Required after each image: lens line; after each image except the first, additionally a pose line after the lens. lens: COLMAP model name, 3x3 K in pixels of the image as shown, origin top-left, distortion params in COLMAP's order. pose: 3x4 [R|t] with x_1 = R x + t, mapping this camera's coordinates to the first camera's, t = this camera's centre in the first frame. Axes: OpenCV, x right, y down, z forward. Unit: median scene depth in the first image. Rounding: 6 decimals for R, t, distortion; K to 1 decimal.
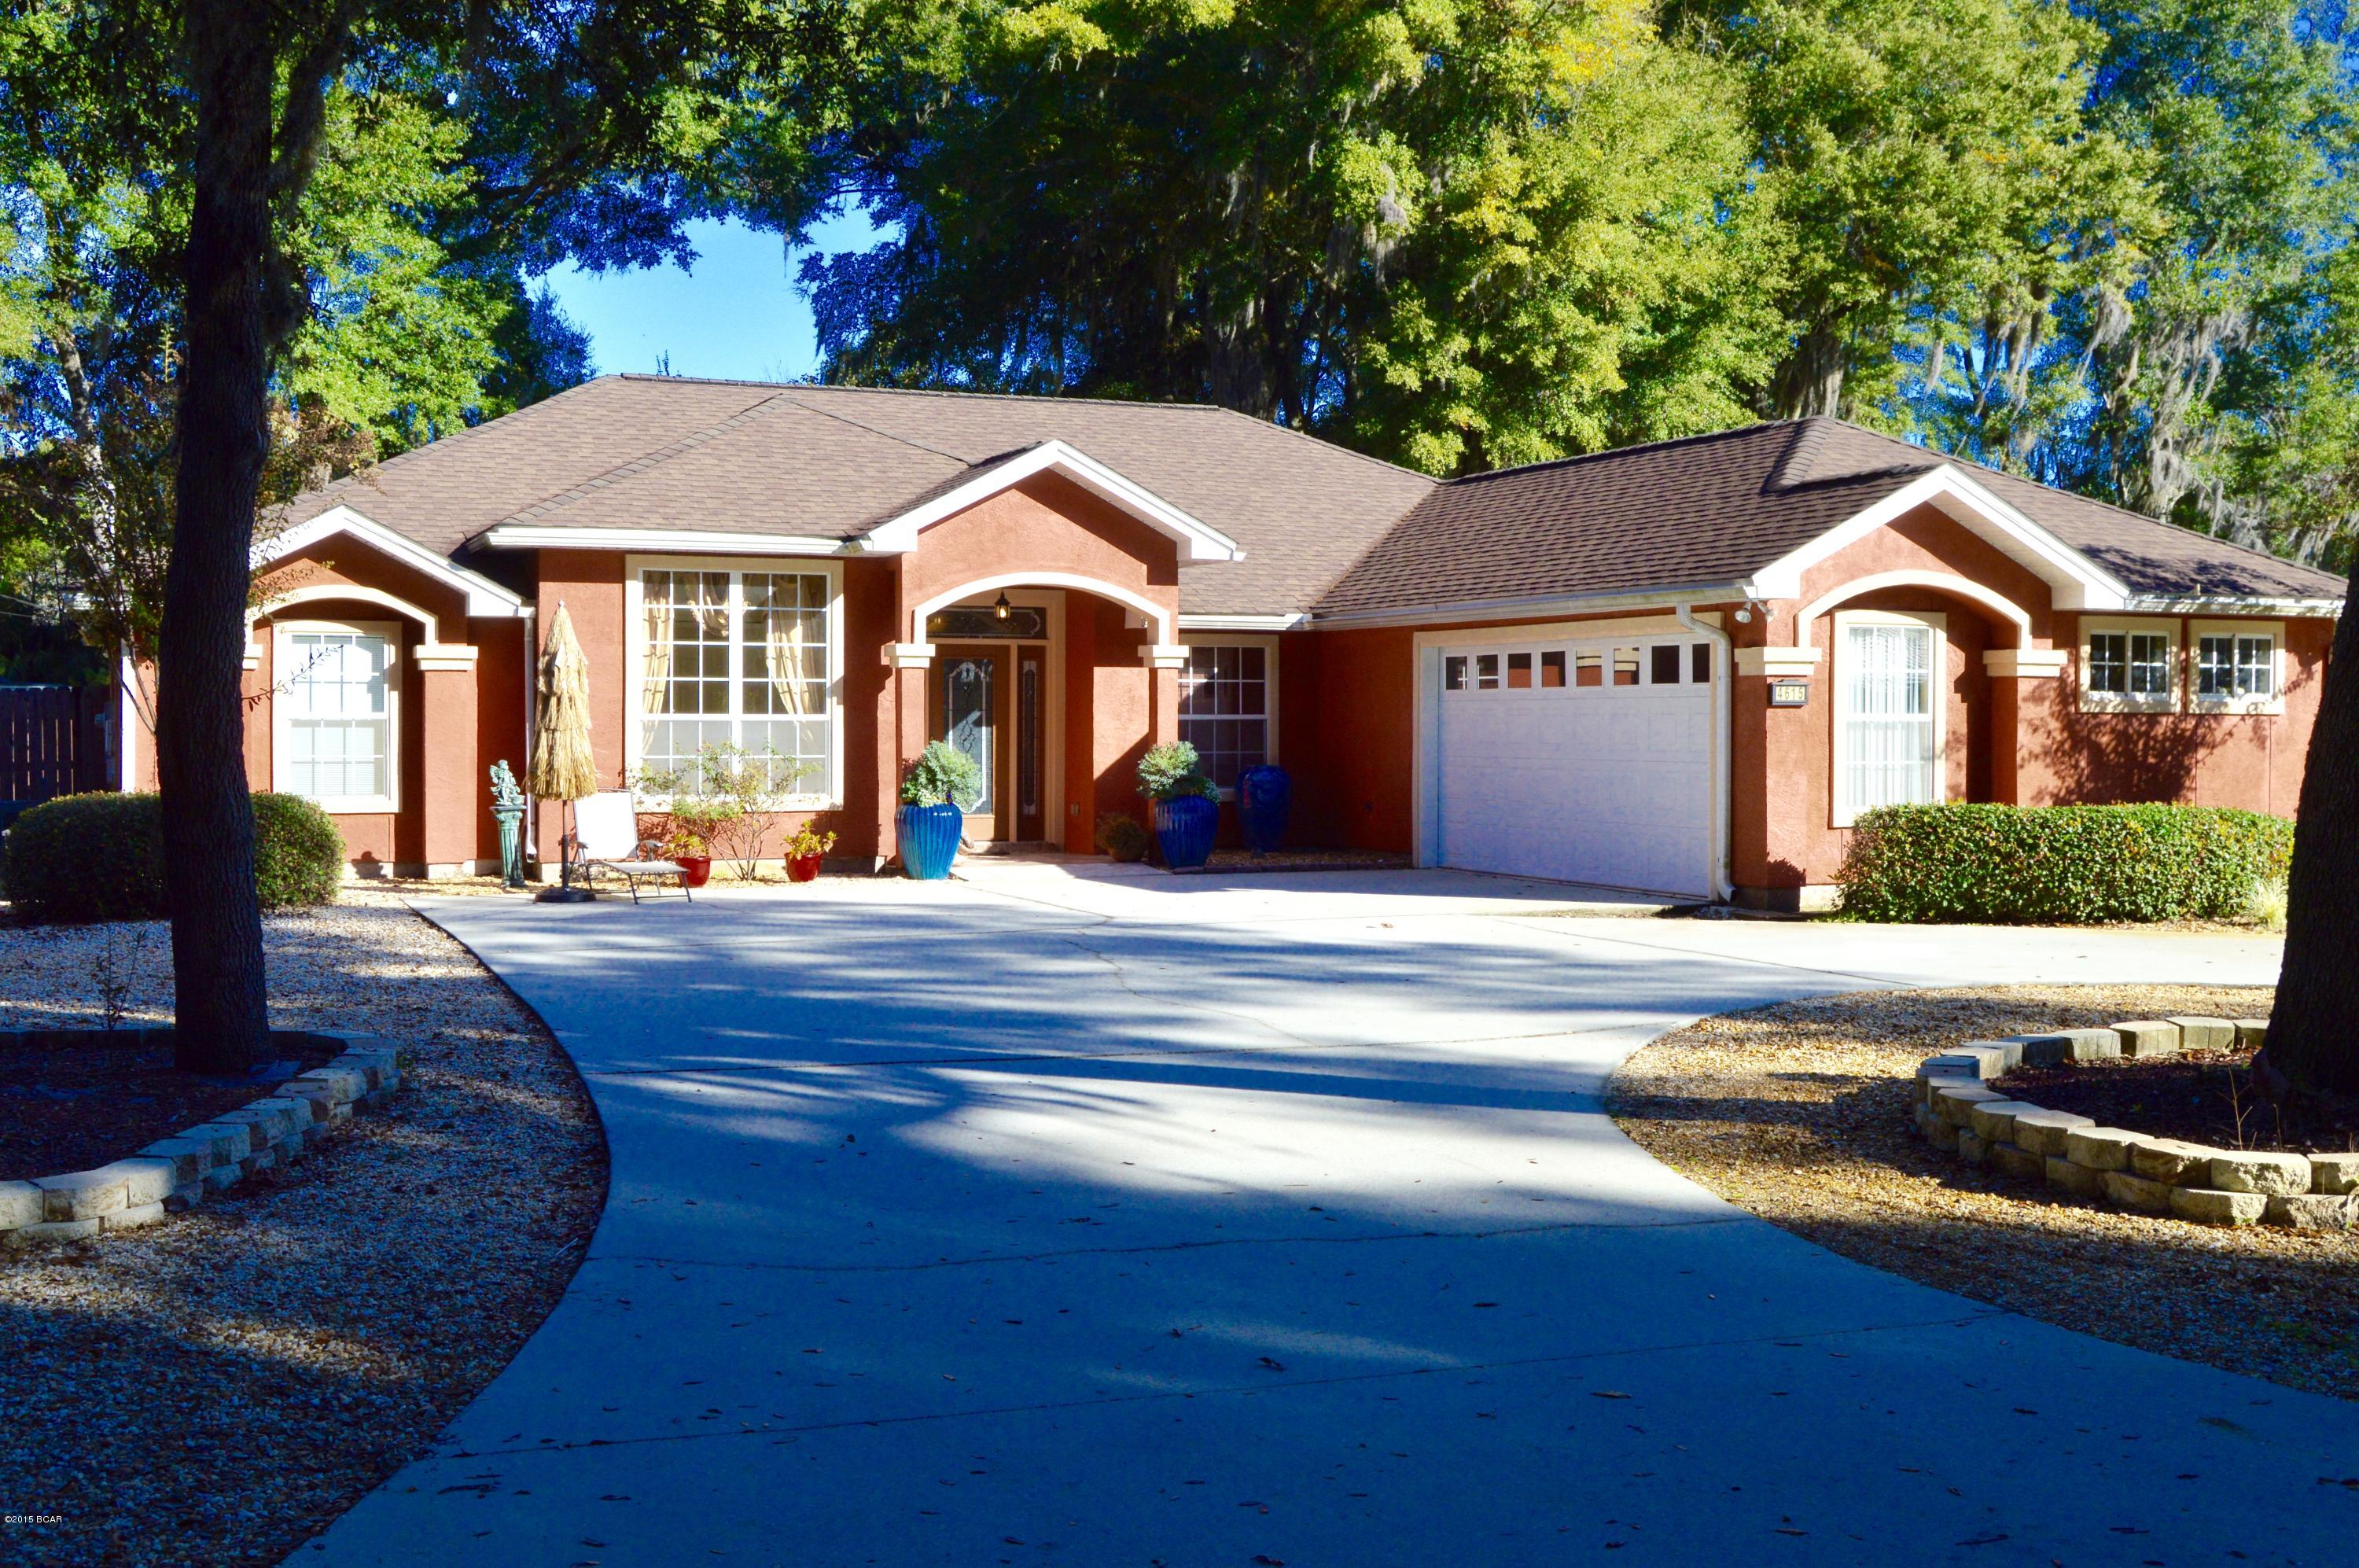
lens RADIAL K [[2476.4, 0, 1186.7], [0, 2476.4, 776.2], [0, 0, 1]] dist [-0.061013, 0.000000]
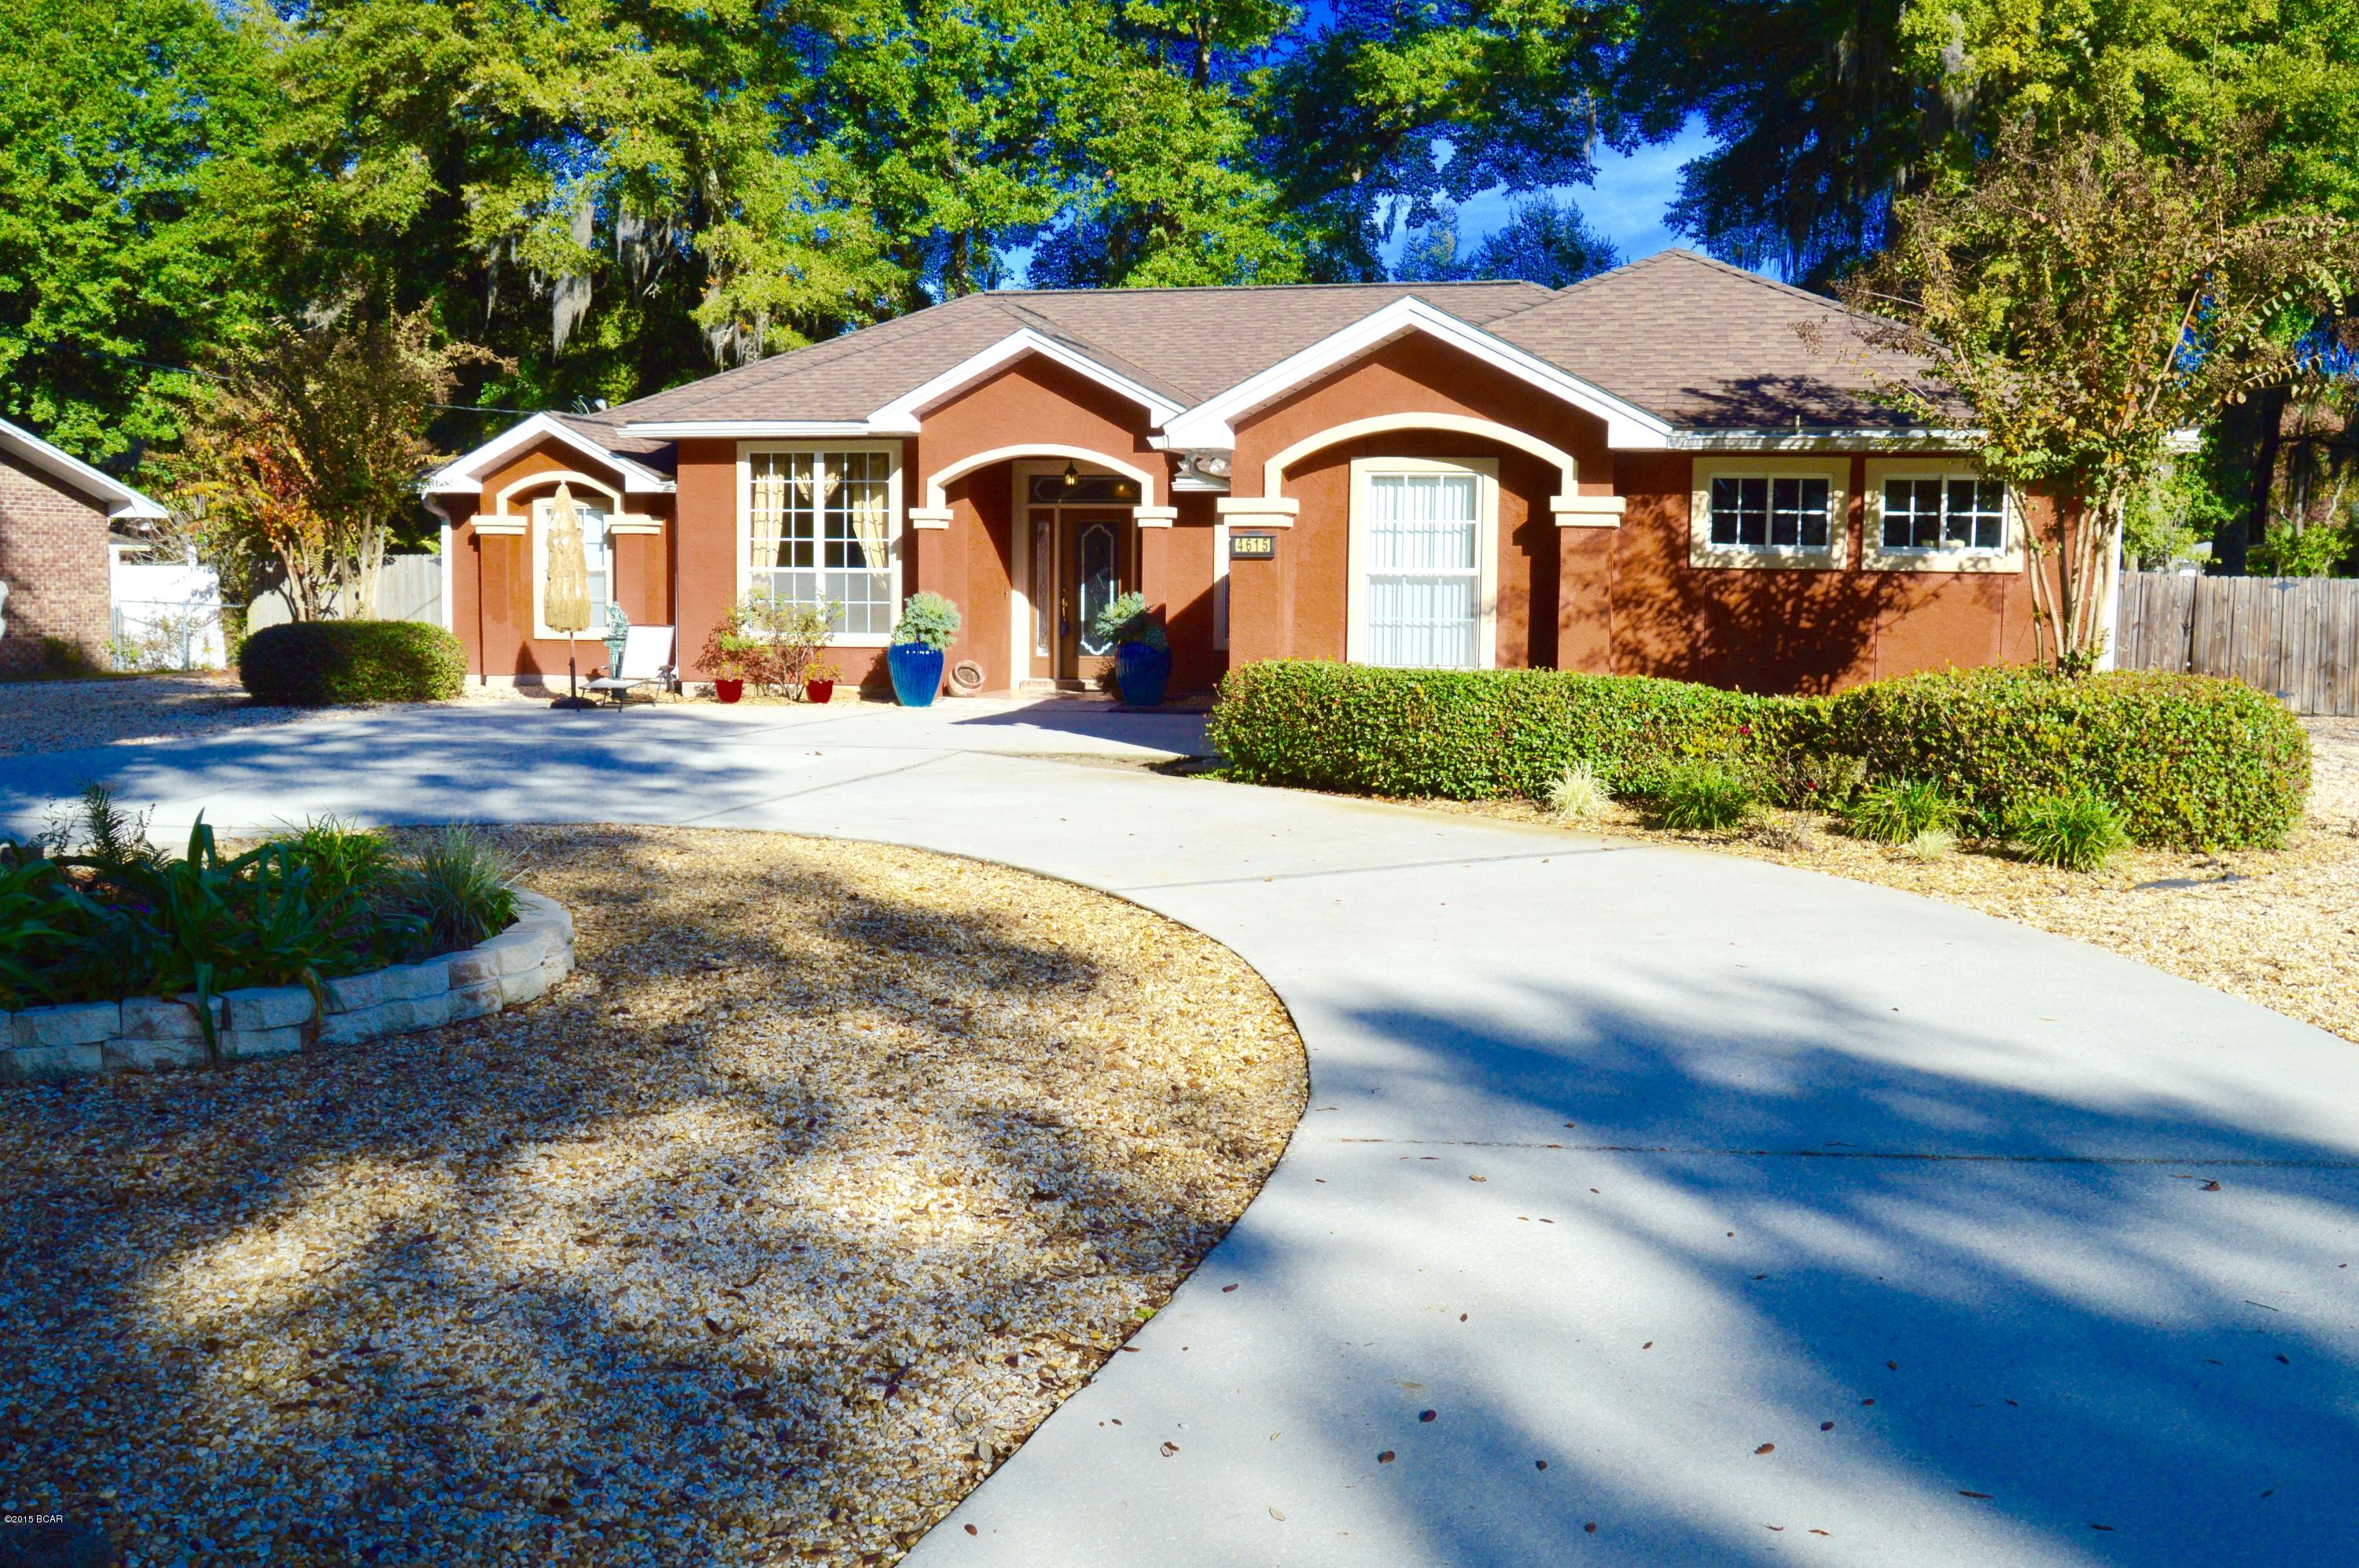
lens RADIAL K [[2109.1, 0, 1182.4], [0, 2109.1, 783.3], [0, 0, 1]] dist [-0.078607, 0.048582]
pose [[0.803573, 0.063165, -0.591845, 0.588368], [-0.020825, 0.996728, 0.078101, -0.003363], [0.594841, -0.050434, 0.802259, 0.251423]]
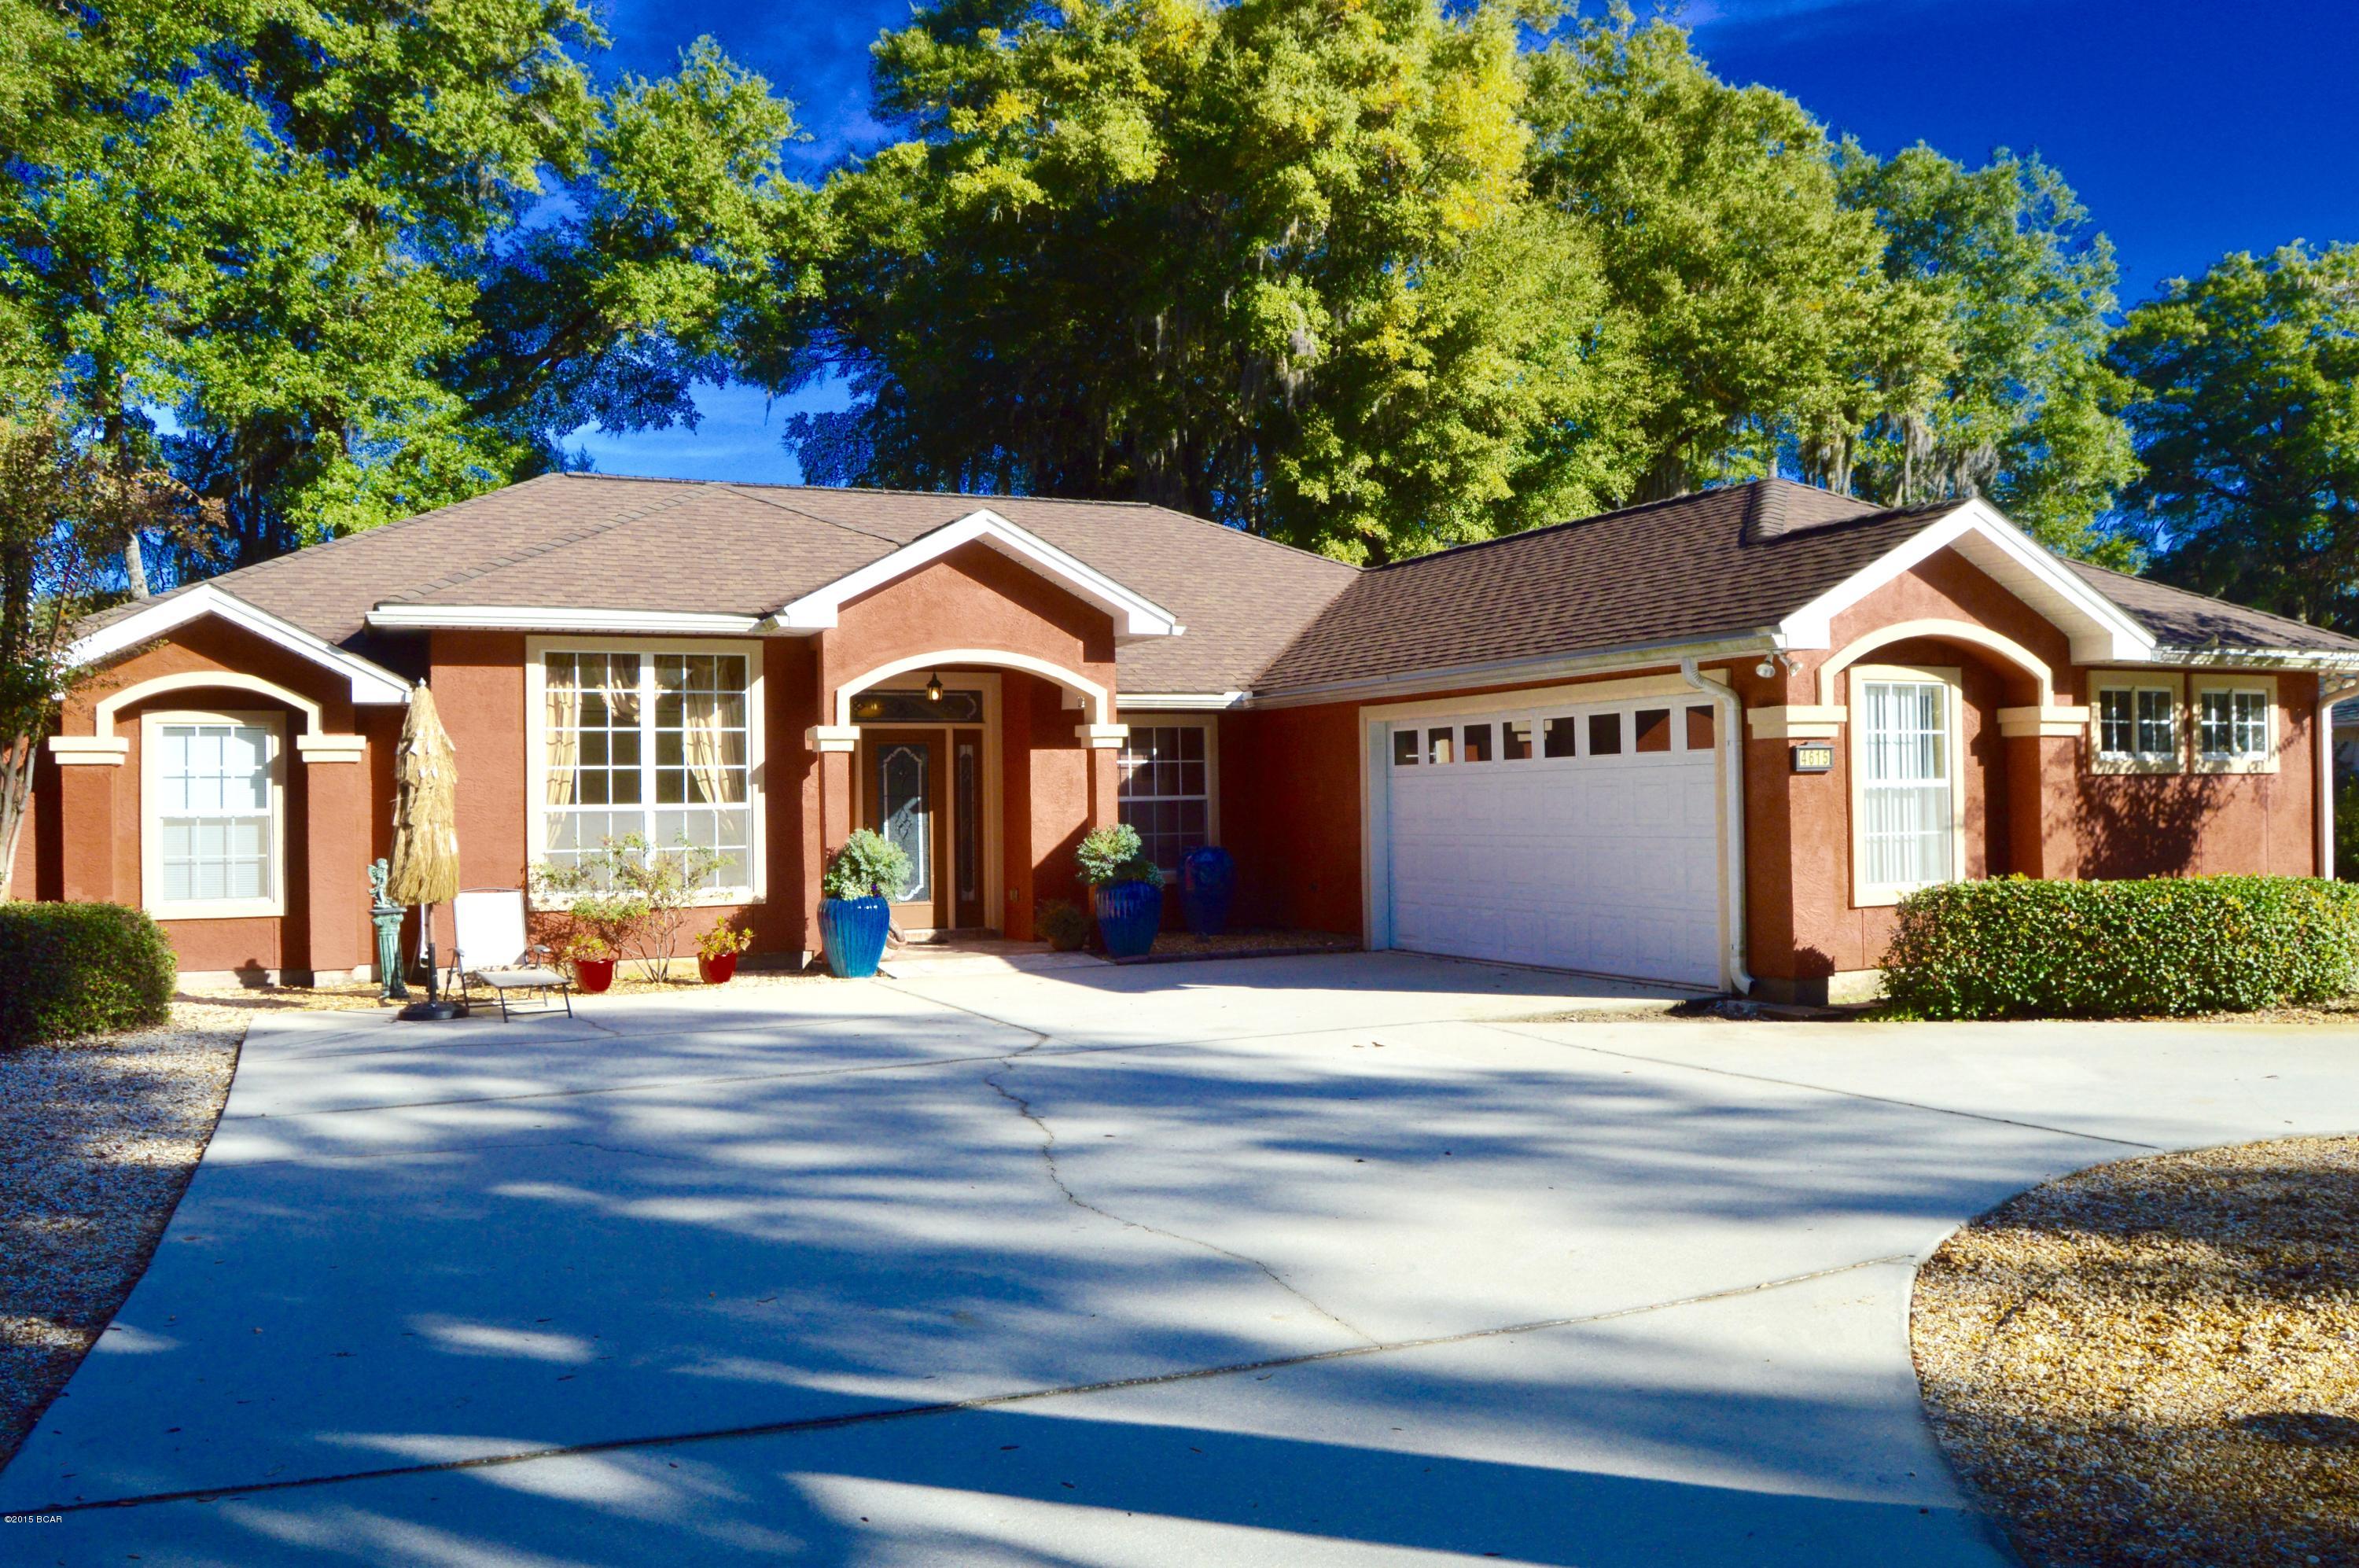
lens RADIAL K [[1874.3, 0, 1183.7], [0, 1874.3, 777.6], [0, 0, 1]] dist [-0.091938, 0.037258]
pose [[0.999283, -0.018206, 0.033187, -0.002101], [0.019390, 0.999174, -0.035709, -0.005893], [-0.032509, 0.036327, 0.998811, 0.281476]]
